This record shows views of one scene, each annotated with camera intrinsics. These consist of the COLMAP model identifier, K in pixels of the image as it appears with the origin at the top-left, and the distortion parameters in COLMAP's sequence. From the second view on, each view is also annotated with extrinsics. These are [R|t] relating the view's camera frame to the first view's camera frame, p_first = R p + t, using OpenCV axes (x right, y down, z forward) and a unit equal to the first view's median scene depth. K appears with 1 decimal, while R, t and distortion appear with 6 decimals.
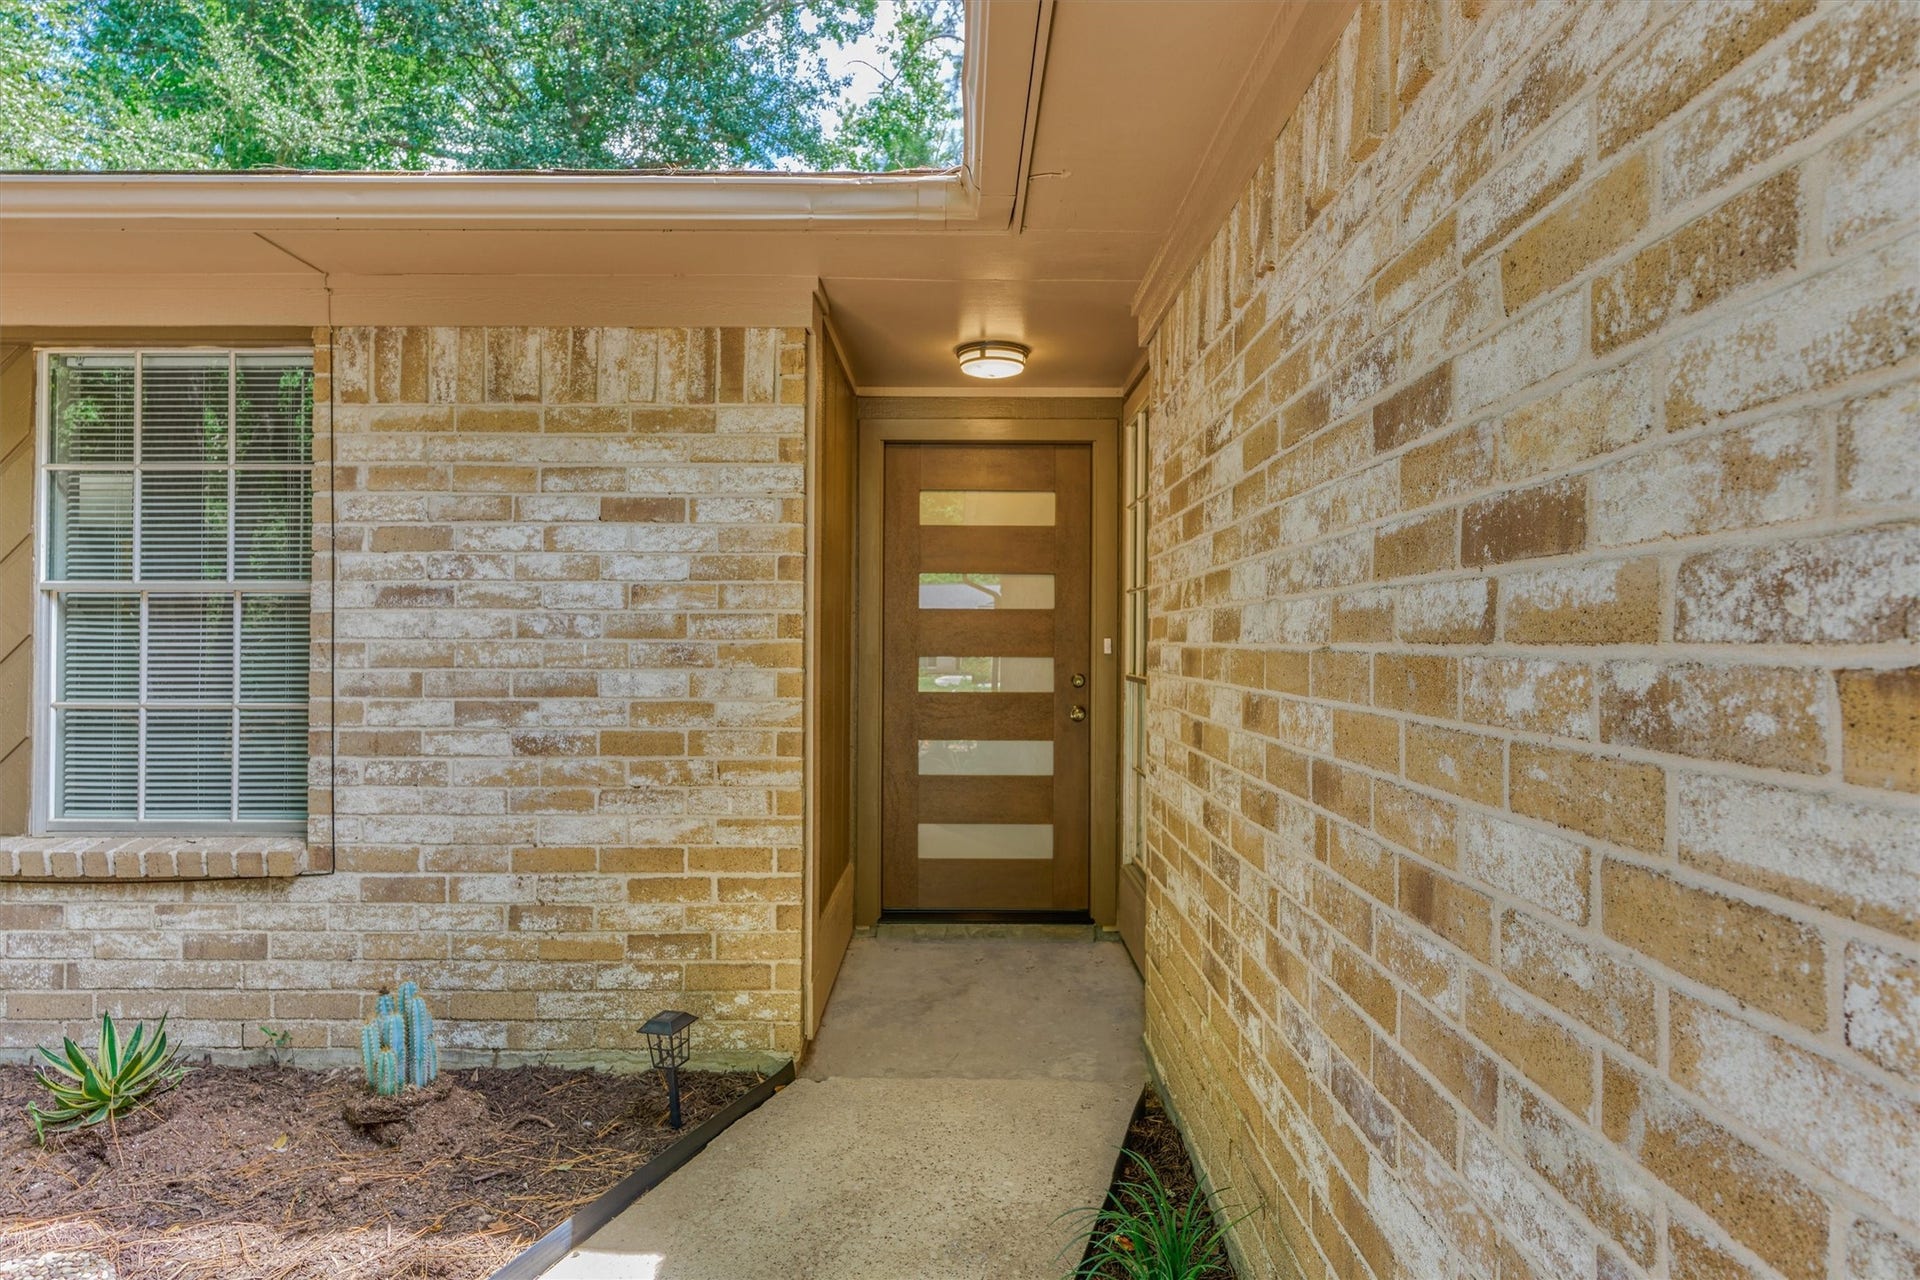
lens RADIAL K [[957.9, 0, 985.4], [0, 957.9, 638.8], [0, 0, 1]] dist [-0.001538, -0.000271]
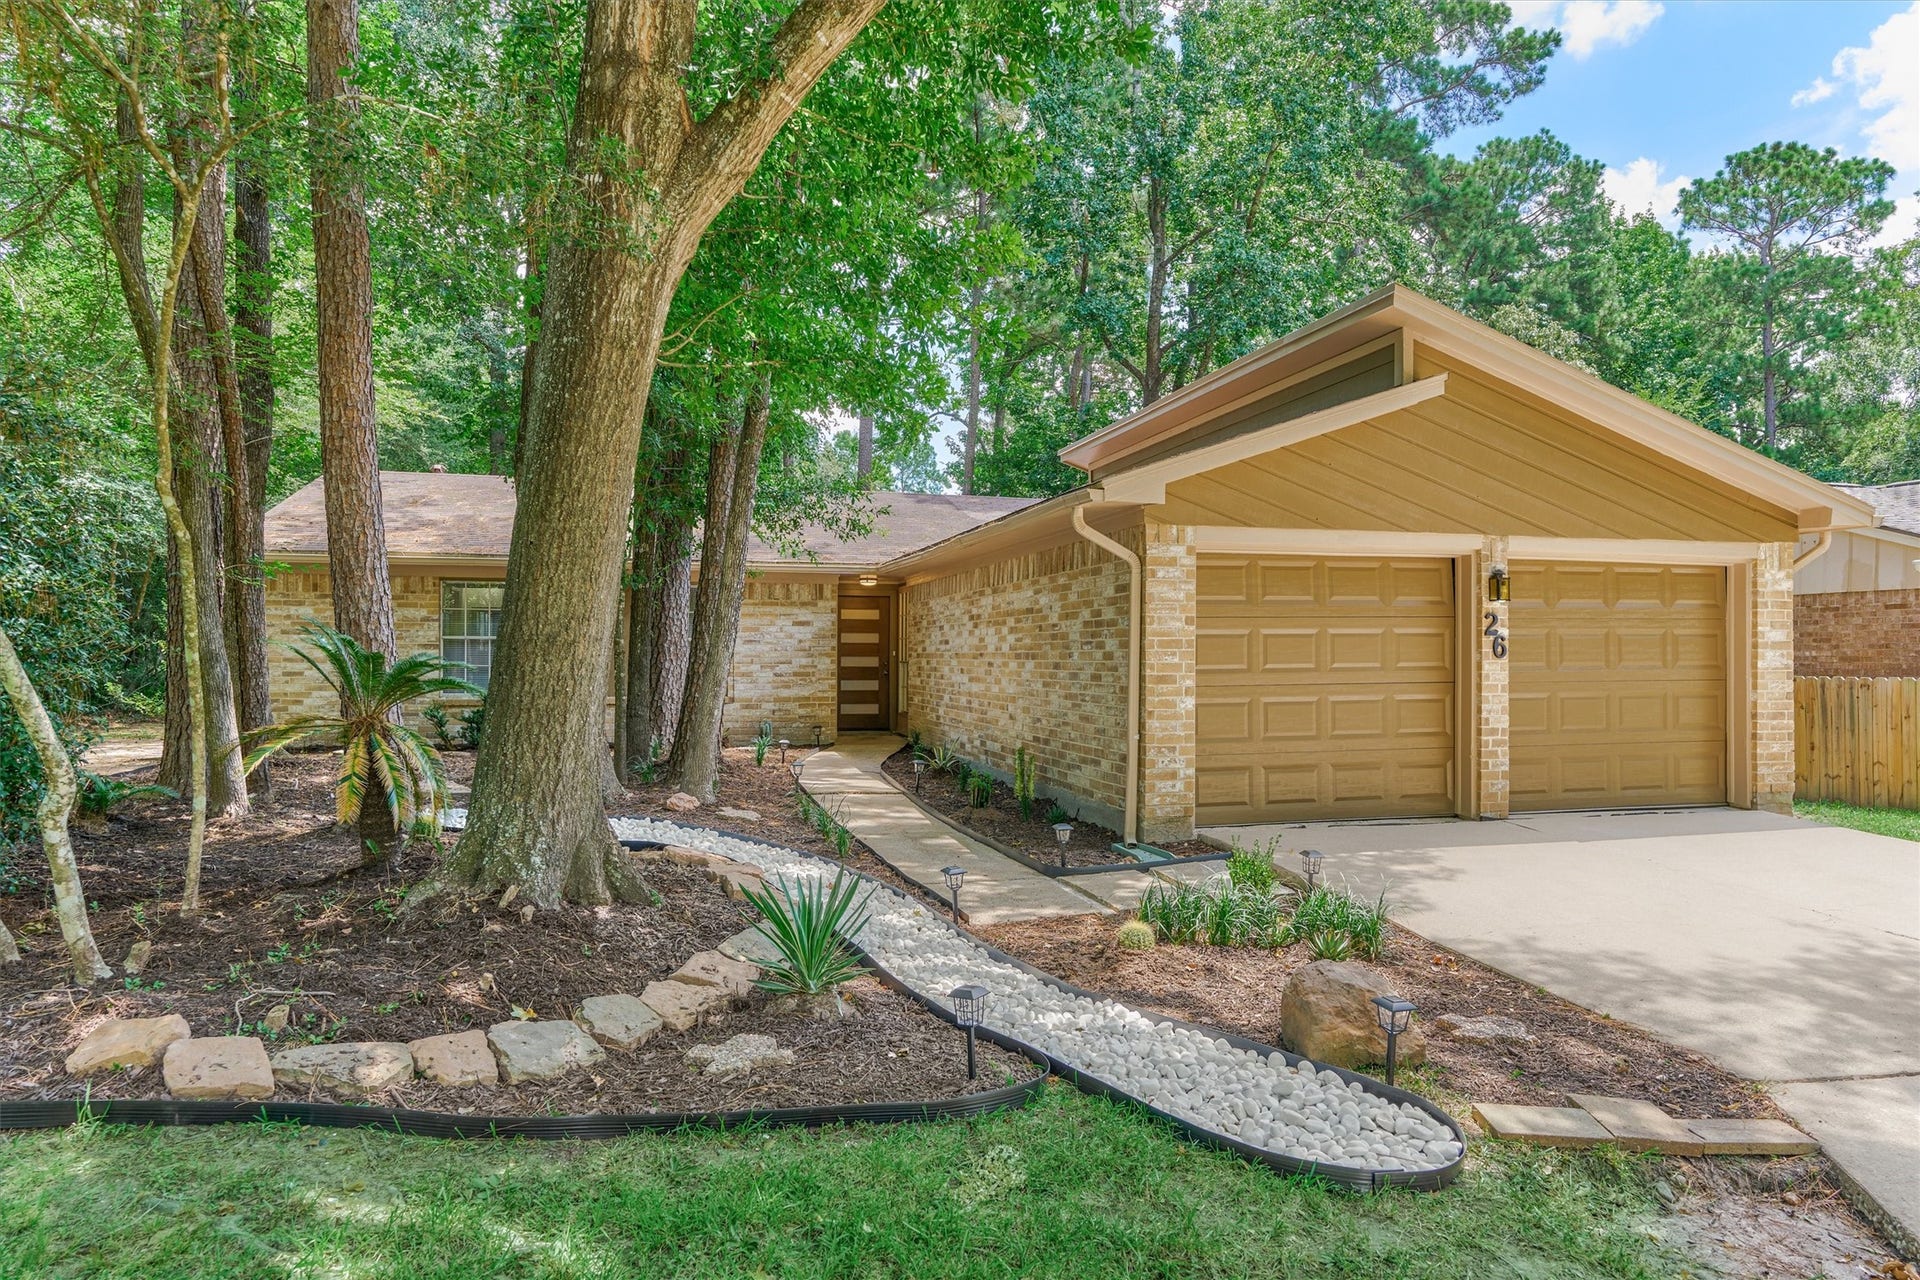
lens RADIAL K [[1171.2, 0, 960.0], [0, 1171.2, 640.0], [0, 0, 1]] dist [-0.002561, 0.001829]
pose [[0.964689, 0.002806, 0.263376, -1.106793], [-0.000064, 0.999946, -0.010420, 0.003757], [-0.263391, 0.010035, 0.964637, -4.642140]]
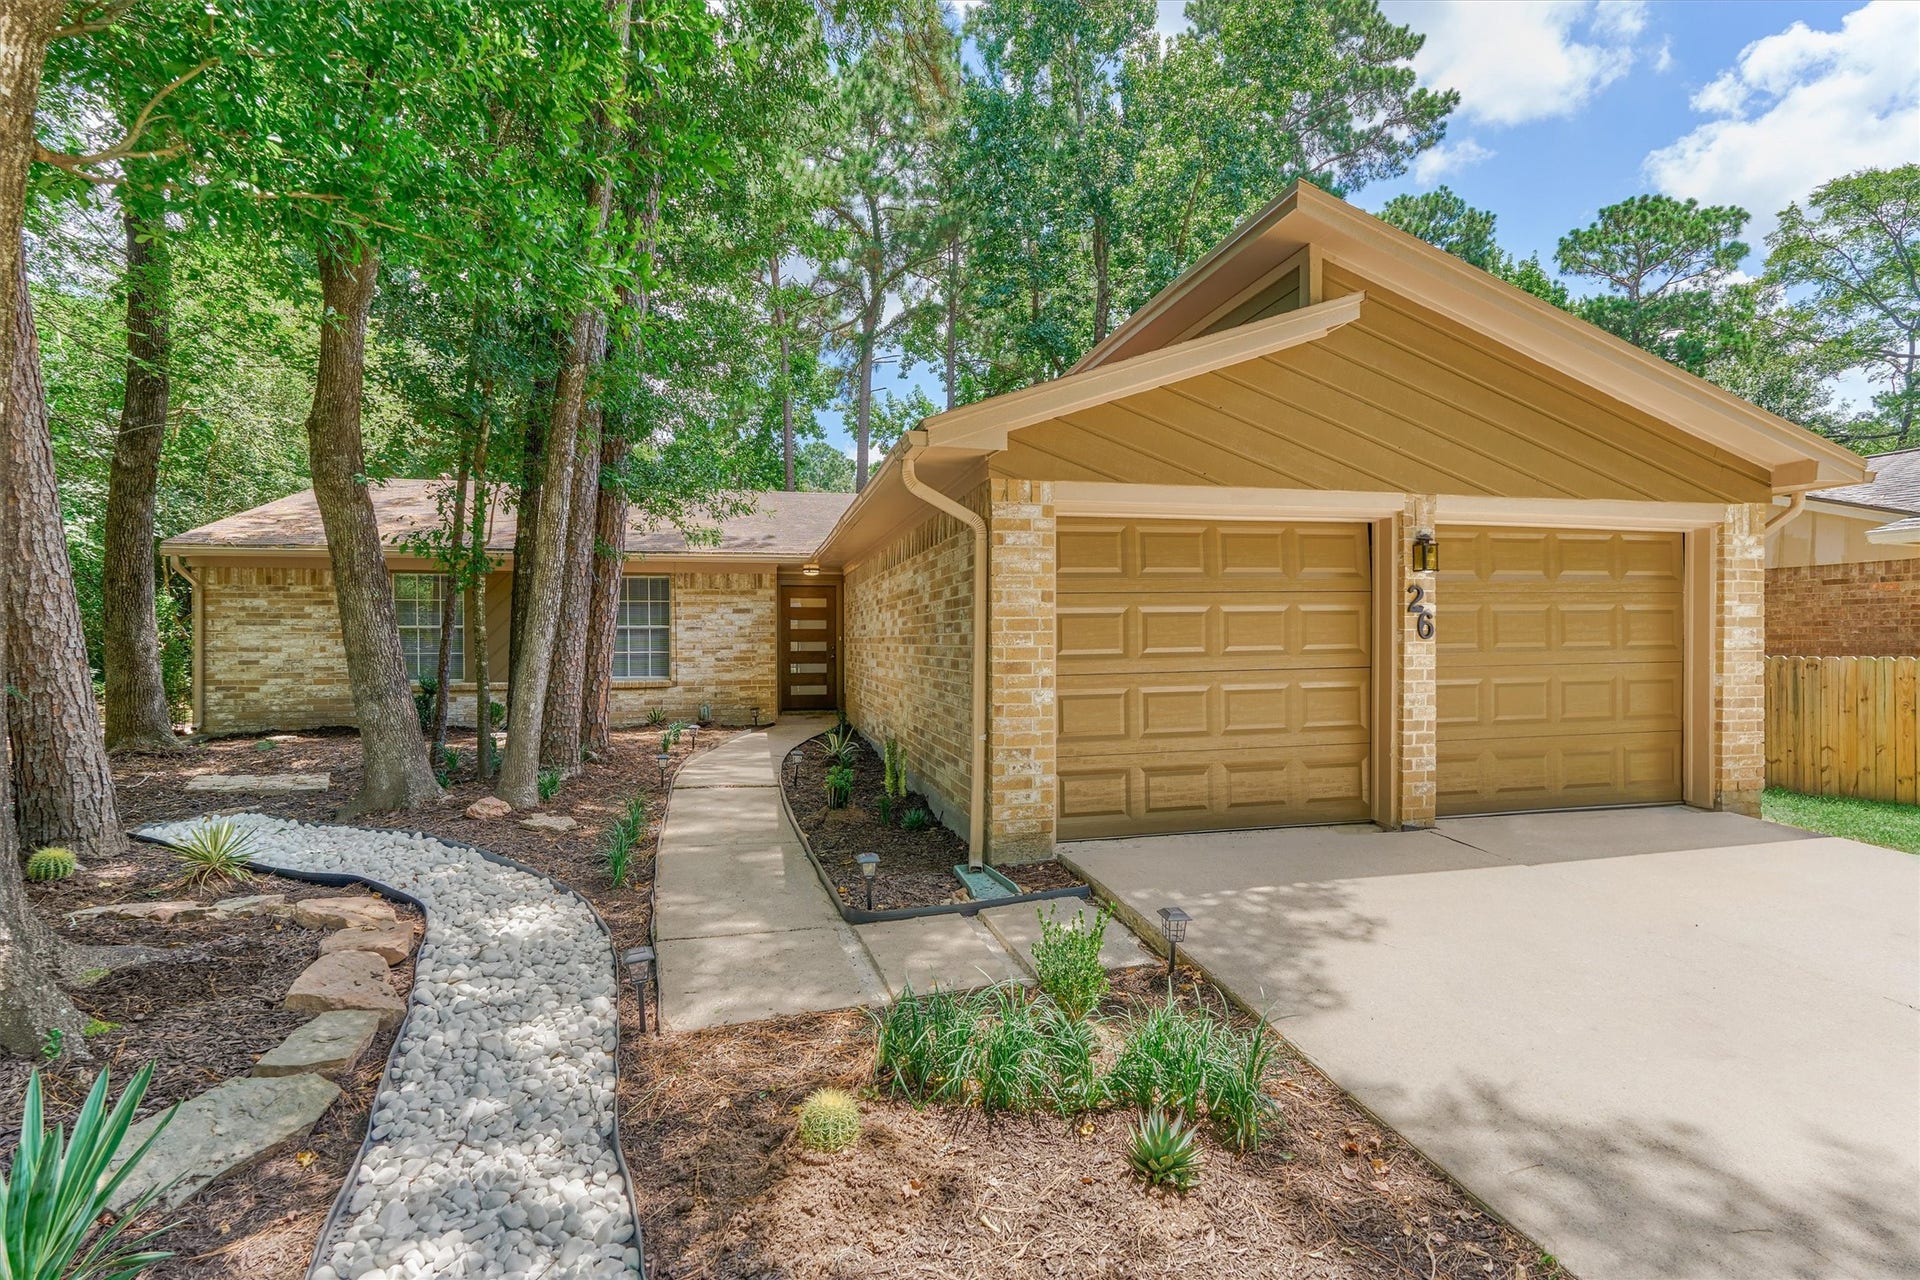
lens RADIAL K [[864.9, 0, 961.0], [0, 864.9, 646.9], [0, 0, 1]] dist [-0.004635, -0.000693]
pose [[0.973438, -0.009998, 0.228733, -0.278882], [0.007657, 0.999909, 0.011122, 0.008041], [-0.228824, -0.009075, 0.973426, -3.556760]]
